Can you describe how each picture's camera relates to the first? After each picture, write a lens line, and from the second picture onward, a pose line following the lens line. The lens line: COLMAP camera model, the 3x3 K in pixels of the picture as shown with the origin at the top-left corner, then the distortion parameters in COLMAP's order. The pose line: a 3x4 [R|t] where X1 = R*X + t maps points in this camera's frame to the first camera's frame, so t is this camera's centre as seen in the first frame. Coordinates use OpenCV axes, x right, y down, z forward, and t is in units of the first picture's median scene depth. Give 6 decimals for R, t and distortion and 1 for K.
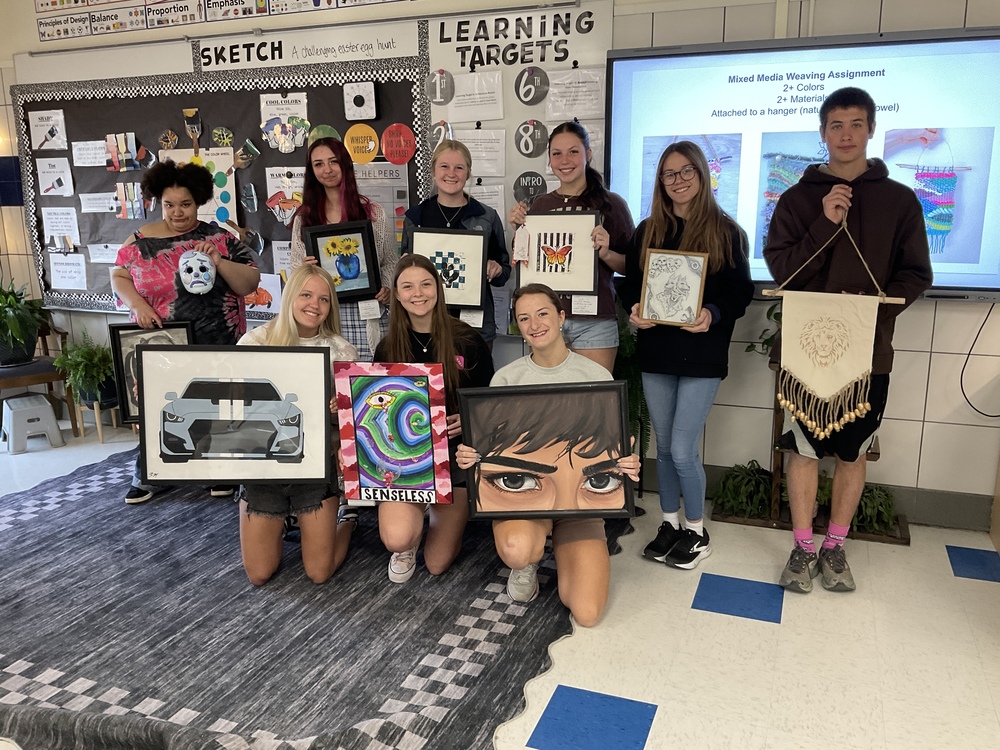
lens RADIAL K [[848.2, 0, 501.0], [0, 848.2, 377.0], [0, 0, 1]] dist [0.021667, -0.055145]
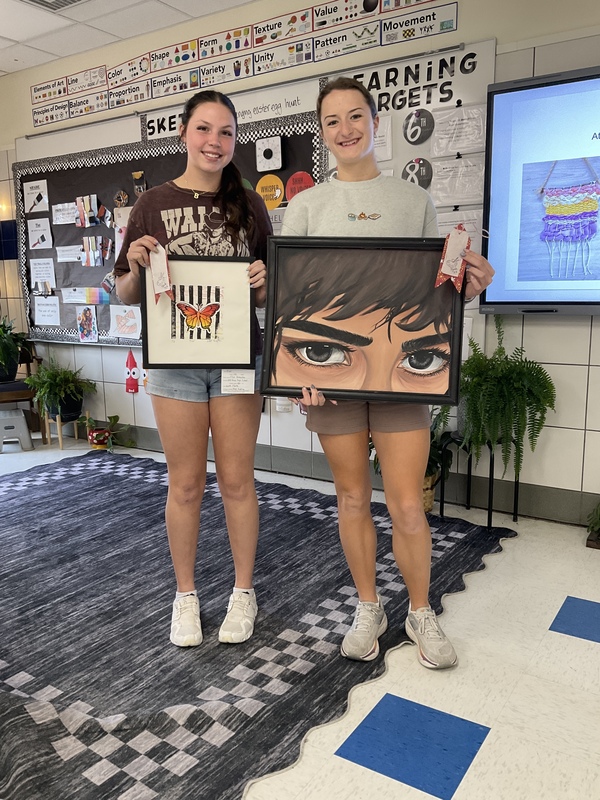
lens RADIAL K [[678.6, 0, 299.8], [0, 678.6, 399.1], [0, 0, 1]] dist [0.021667, -0.055145]
pose [[0.977763, 0.032438, -0.207189, 0.081114], [-0.044642, 0.997515, -0.054501, 0.056146], [0.204906, 0.062538, 0.976782, 0.151920]]
